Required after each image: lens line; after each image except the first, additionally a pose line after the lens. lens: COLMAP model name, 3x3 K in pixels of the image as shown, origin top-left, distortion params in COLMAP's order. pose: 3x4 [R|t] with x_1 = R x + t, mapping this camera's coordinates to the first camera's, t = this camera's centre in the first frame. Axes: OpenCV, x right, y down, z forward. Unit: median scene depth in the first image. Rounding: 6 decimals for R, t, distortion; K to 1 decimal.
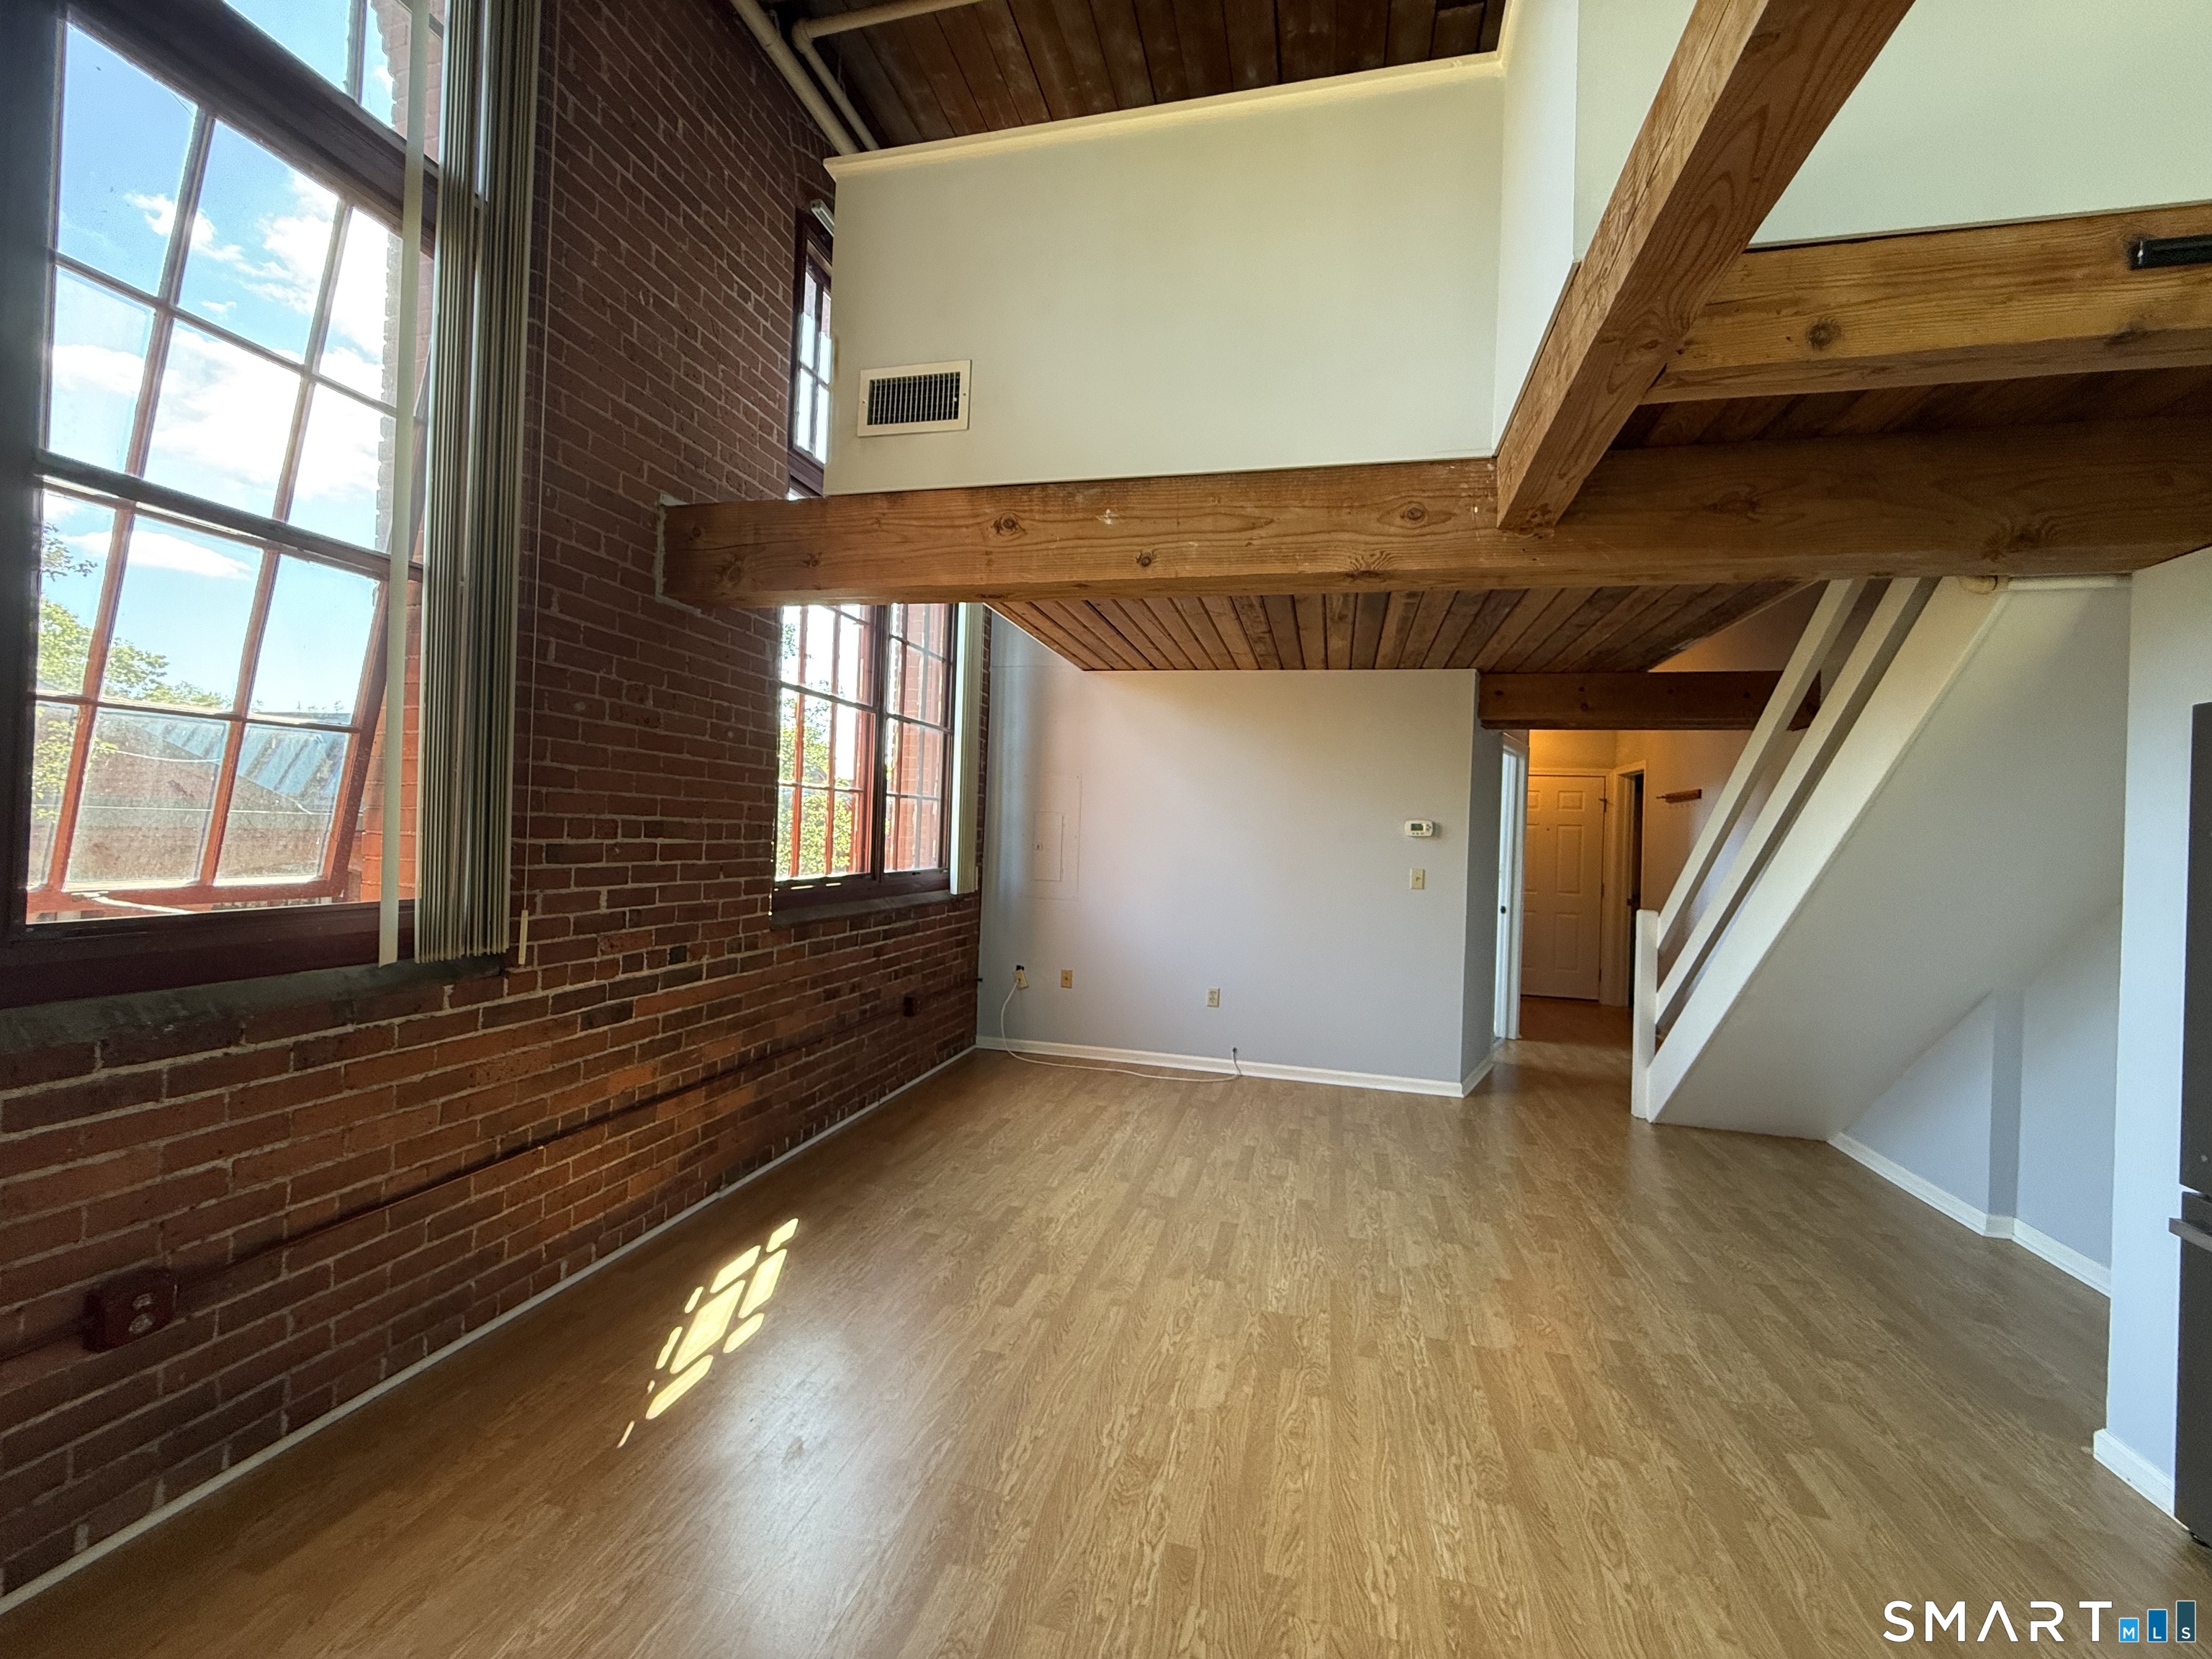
lens RADIAL K [[881.8, 0, 1101.7], [0, 881.8, 828.6], [0, 0, 1]] dist [0.001876, -0.000094]
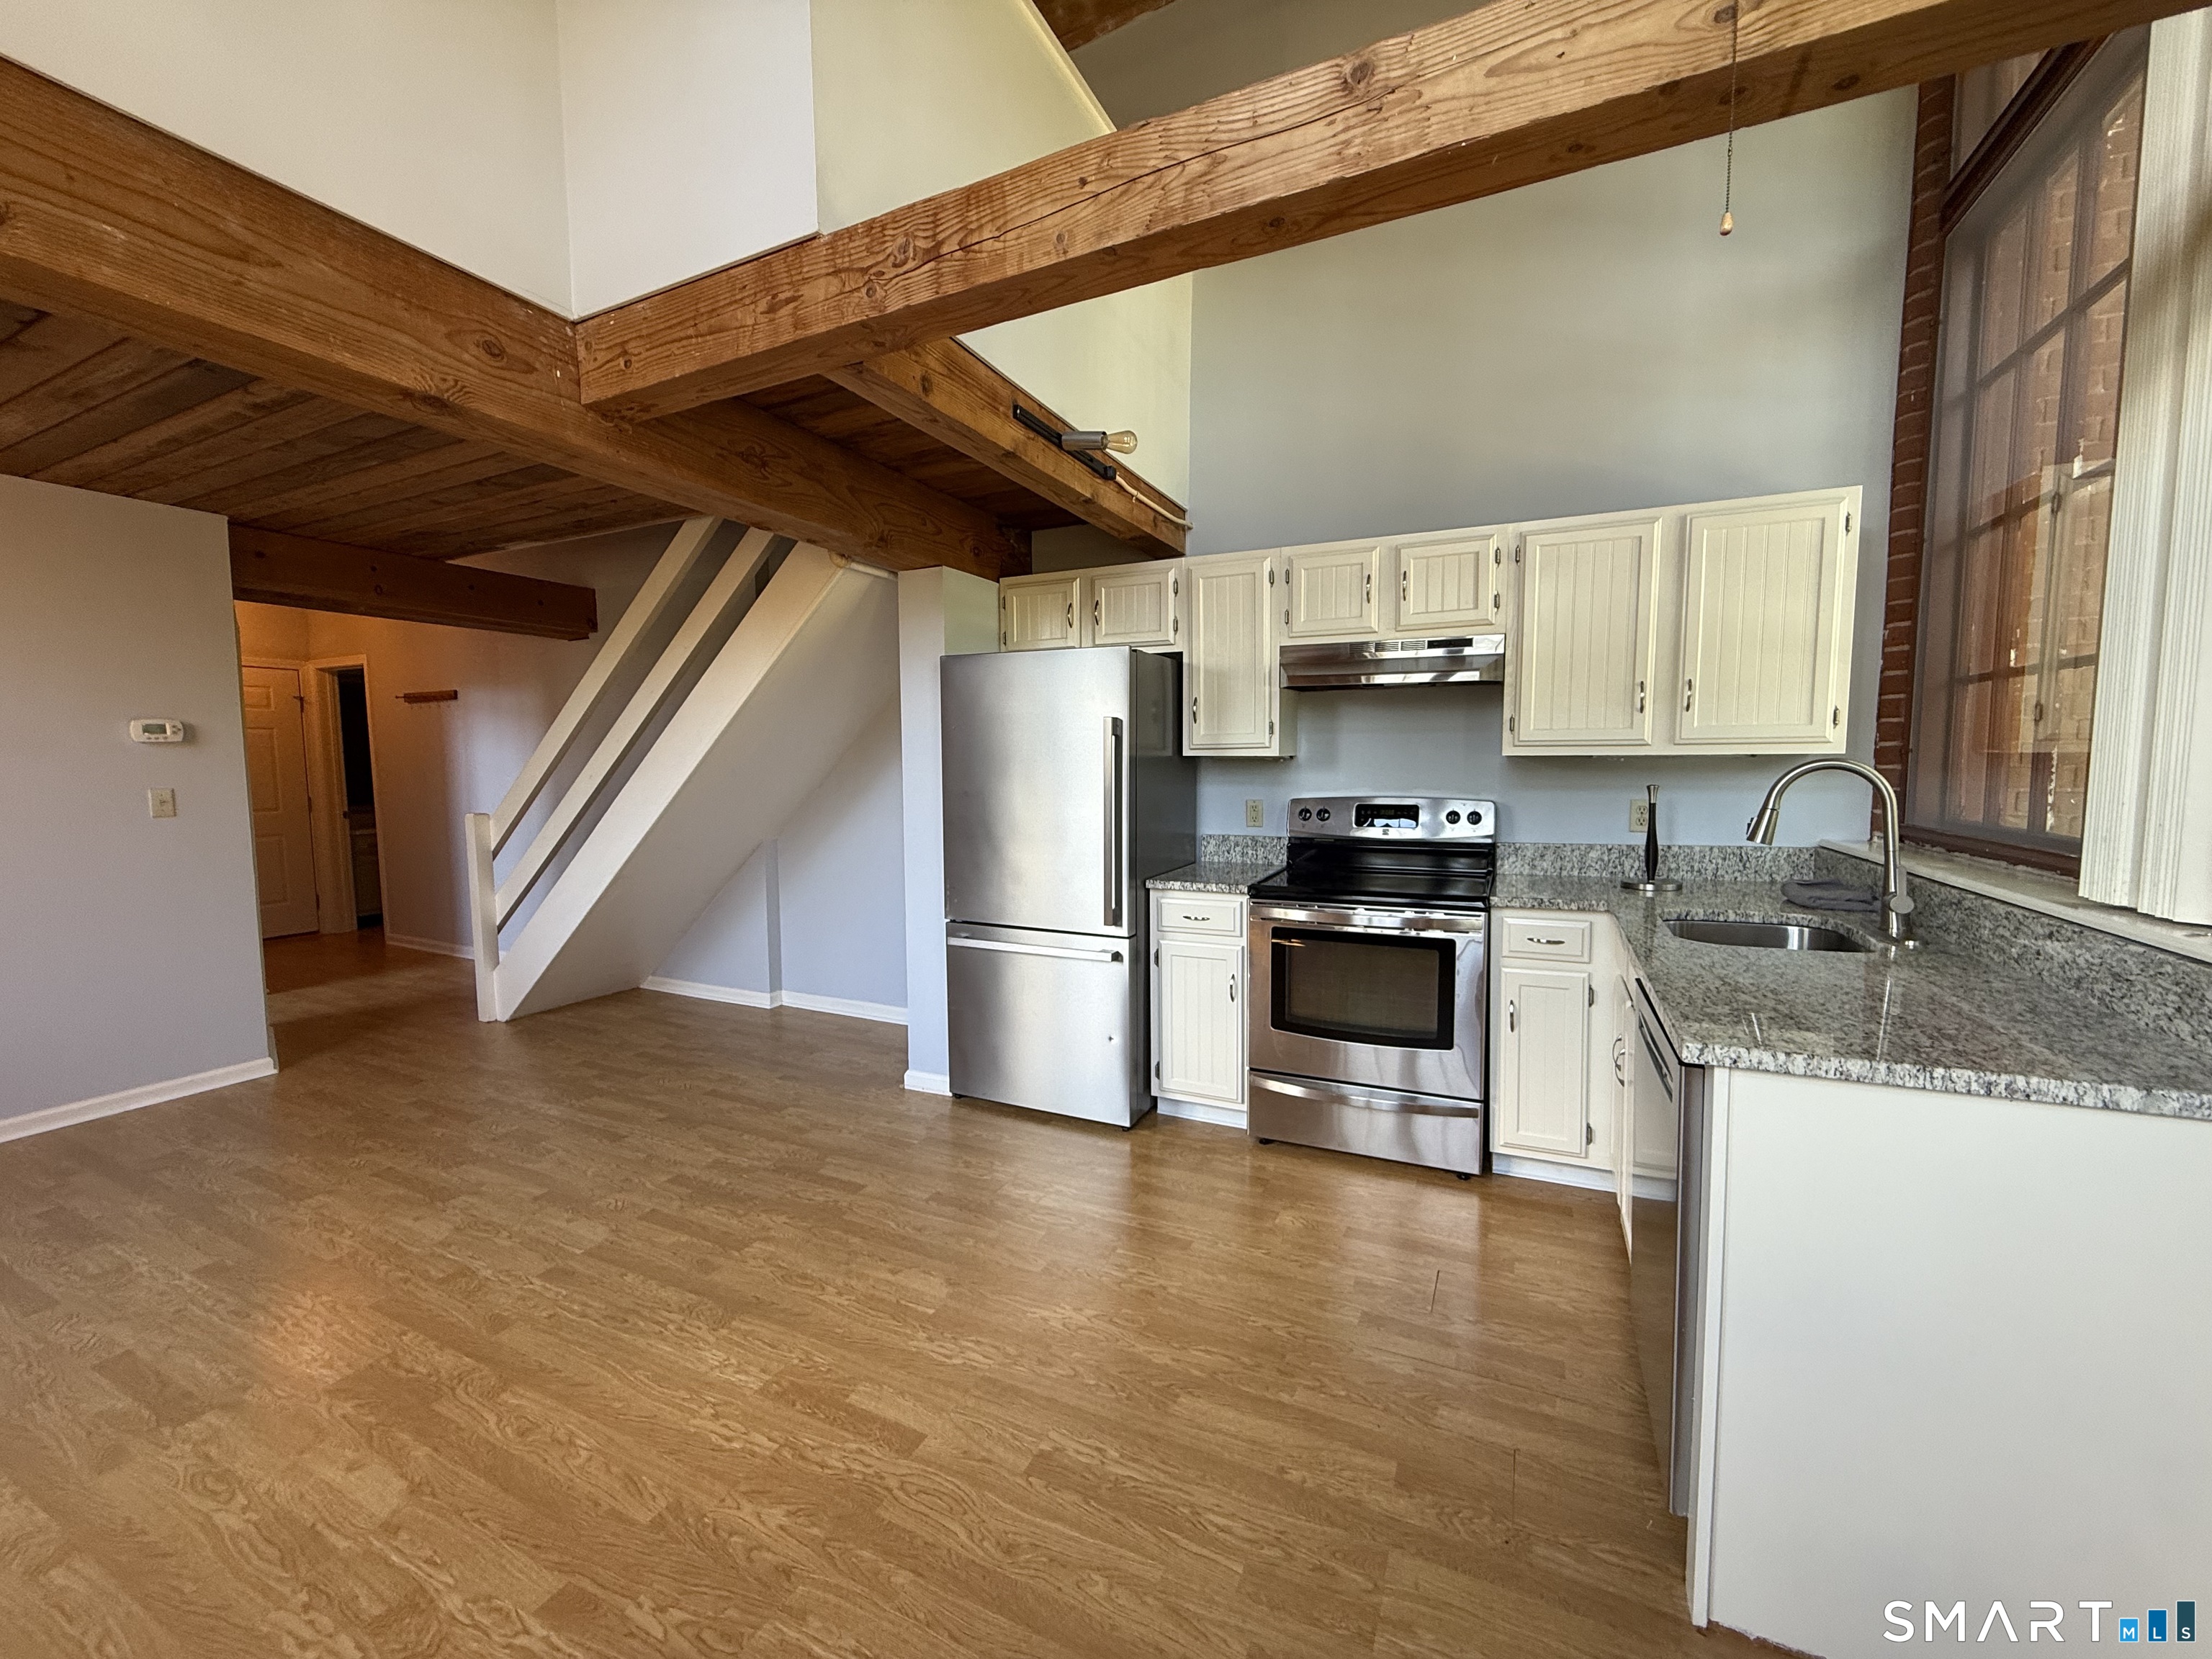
lens RADIAL K [[881.8, 0, 1101.7], [0, 881.8, 828.6], [0, 0, 1]] dist [0.001876, -0.000094]
pose [[0.198352, -0.113256, 0.973565, -0.351644], [0.007933, 0.993454, 0.113954, 0.005218], [-0.980099, -0.014879, 0.197952, 0.227056]]
